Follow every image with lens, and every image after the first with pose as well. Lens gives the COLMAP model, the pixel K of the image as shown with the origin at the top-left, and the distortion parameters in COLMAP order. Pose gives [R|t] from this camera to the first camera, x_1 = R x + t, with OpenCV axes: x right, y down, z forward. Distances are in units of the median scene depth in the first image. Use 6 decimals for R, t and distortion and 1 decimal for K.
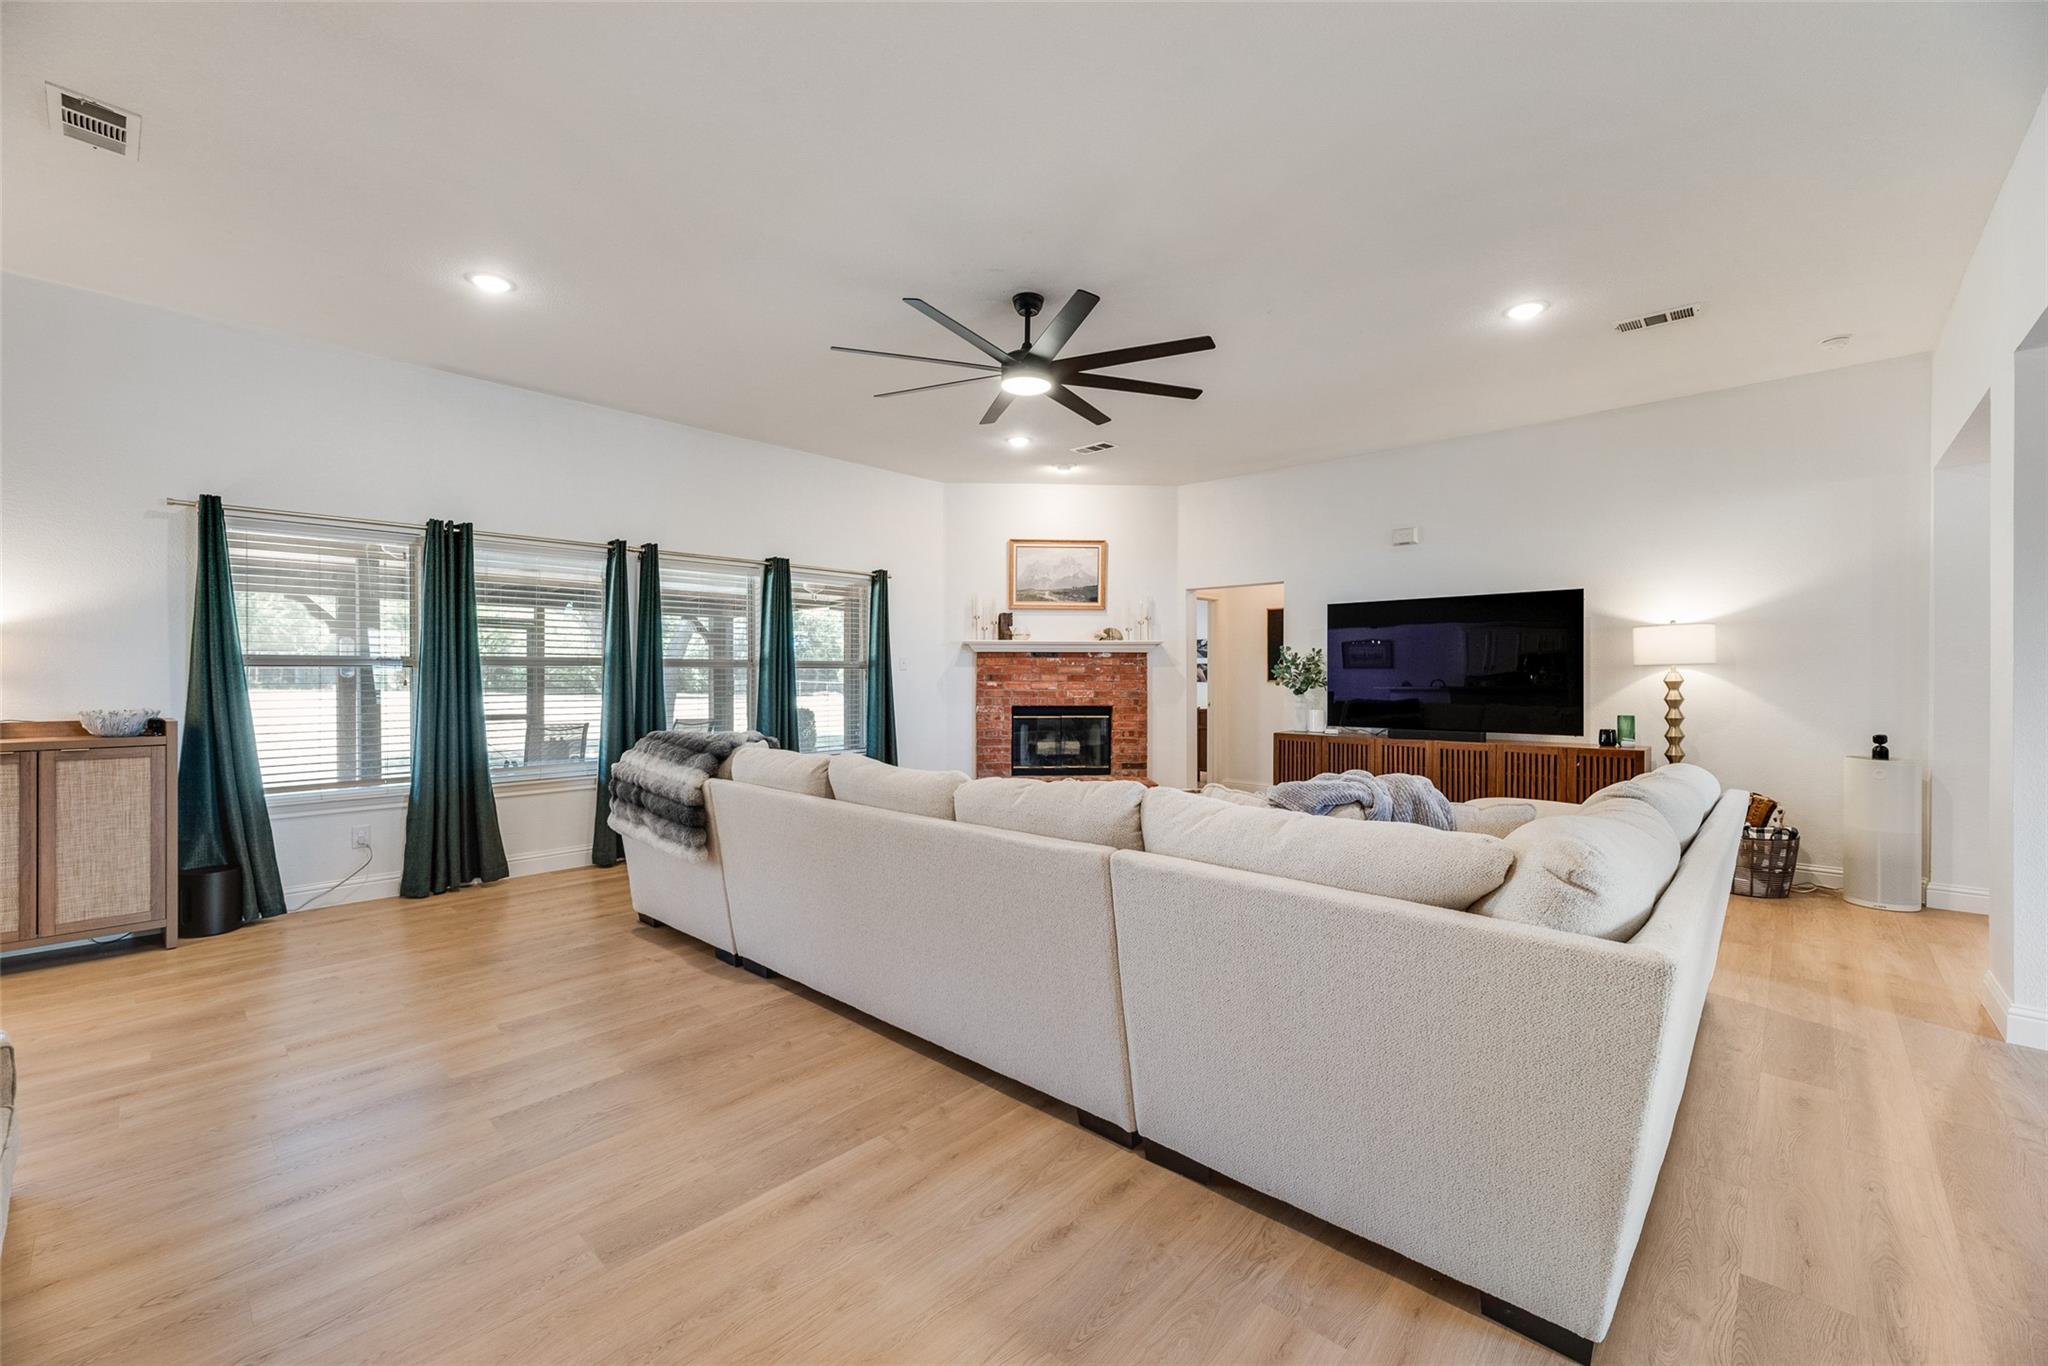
lens RADIAL K [[795.6, 0, 1013.2], [0, 795.6, 678.8], [0, 0, 1]] dist [0.000114, 0.000004]
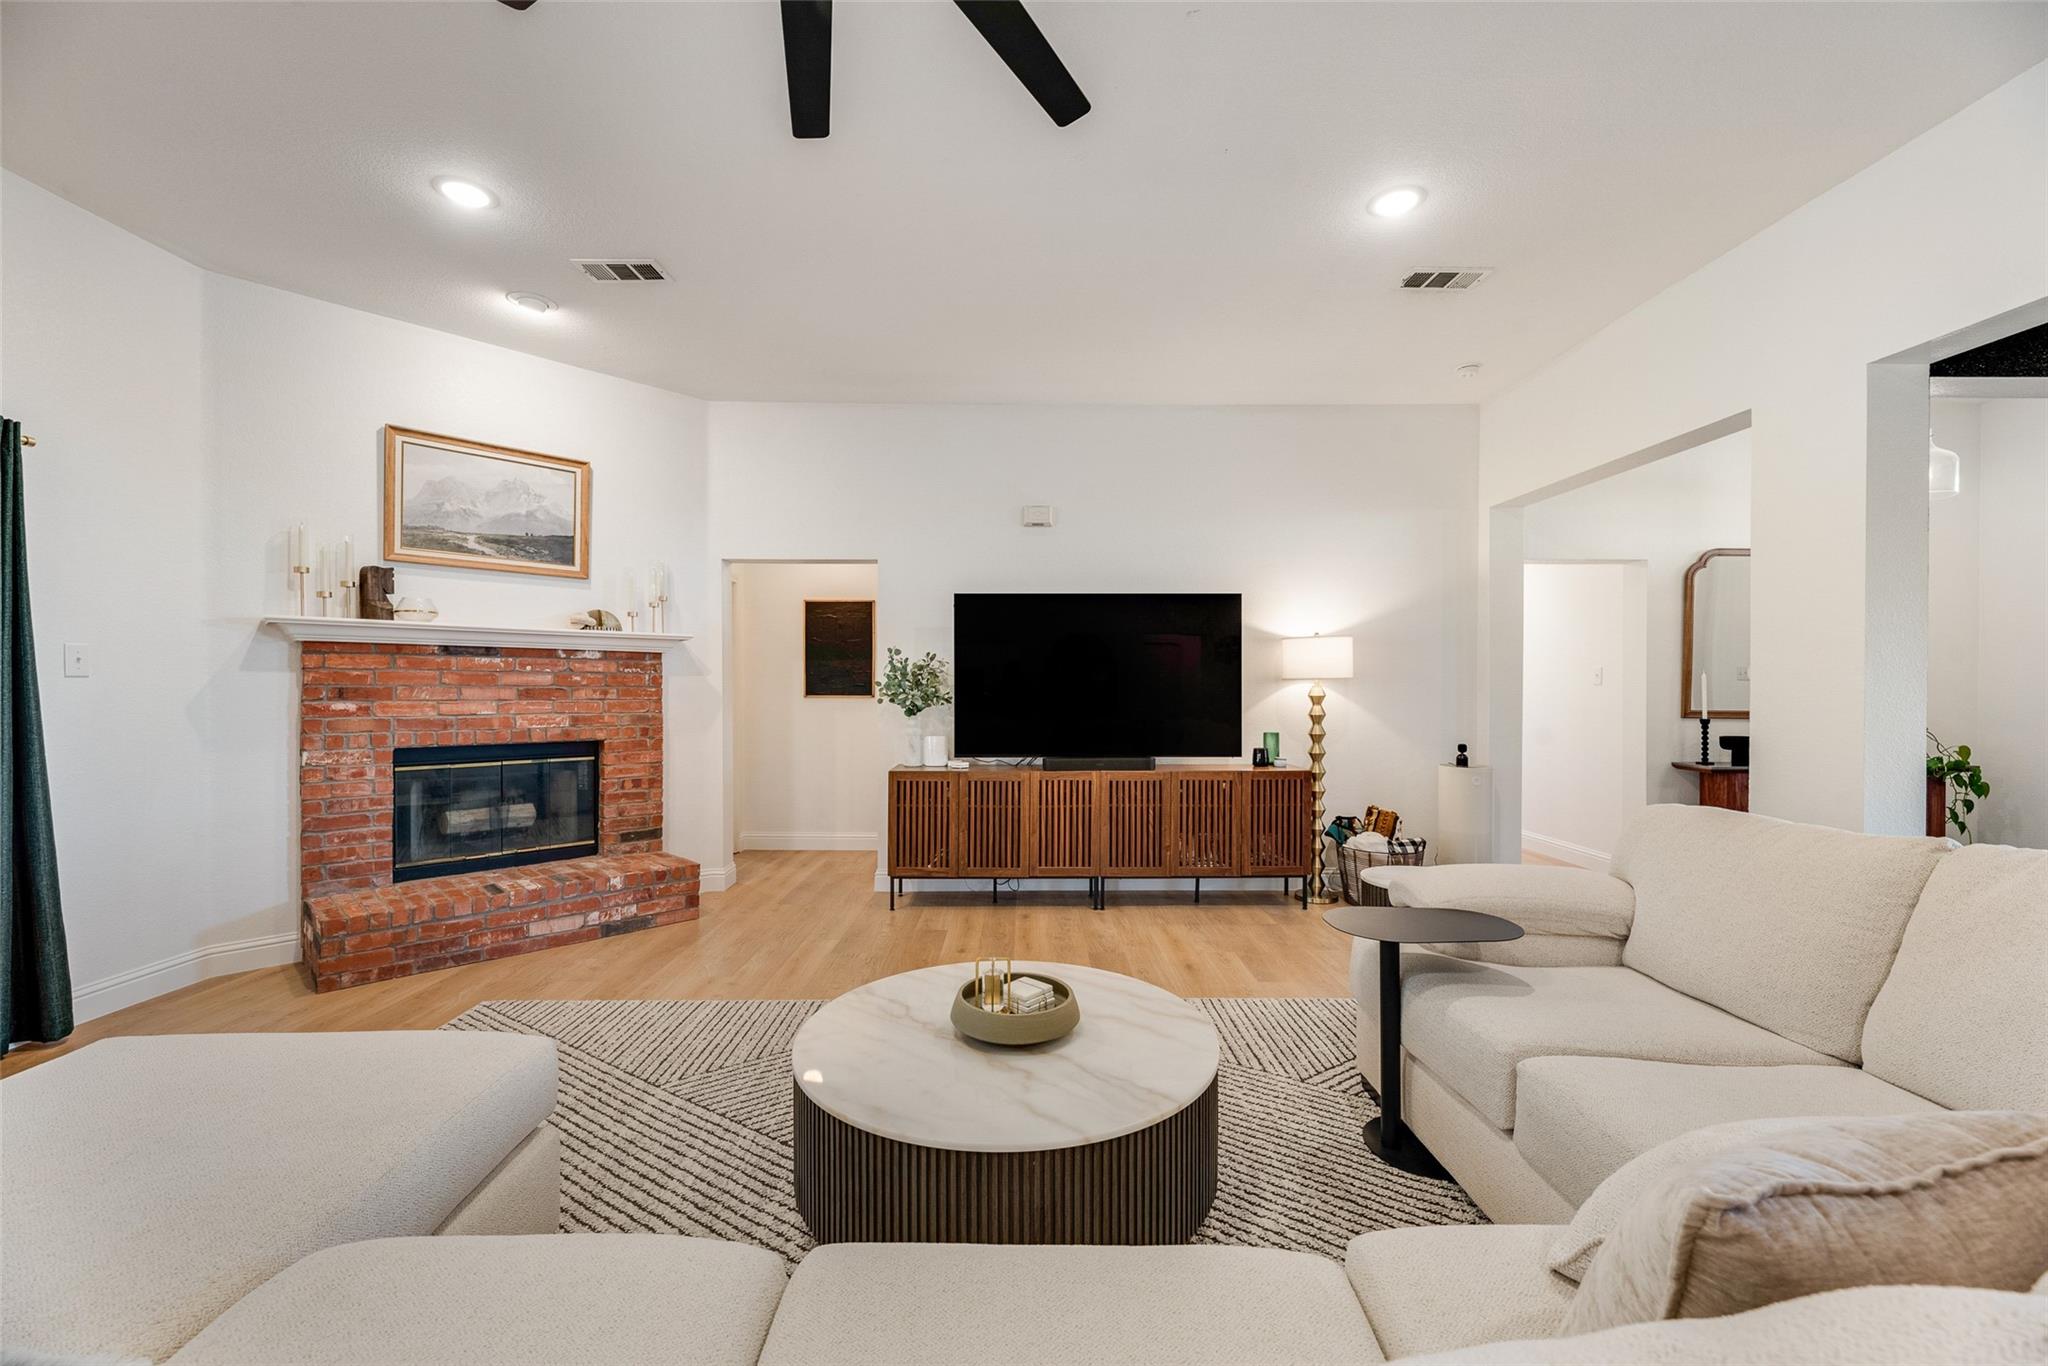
lens RADIAL K [[830.9, 0, 1041.4], [0, 830.9, 690.4], [0, 0, 1]] dist [0.001565, 0.000179]
pose [[0.729150, -0.001632, 0.684352, -0.063904], [0.002139, 0.999998, 0.000106, -0.002592], [-0.684351, 0.001386, 0.729152, 0.318299]]
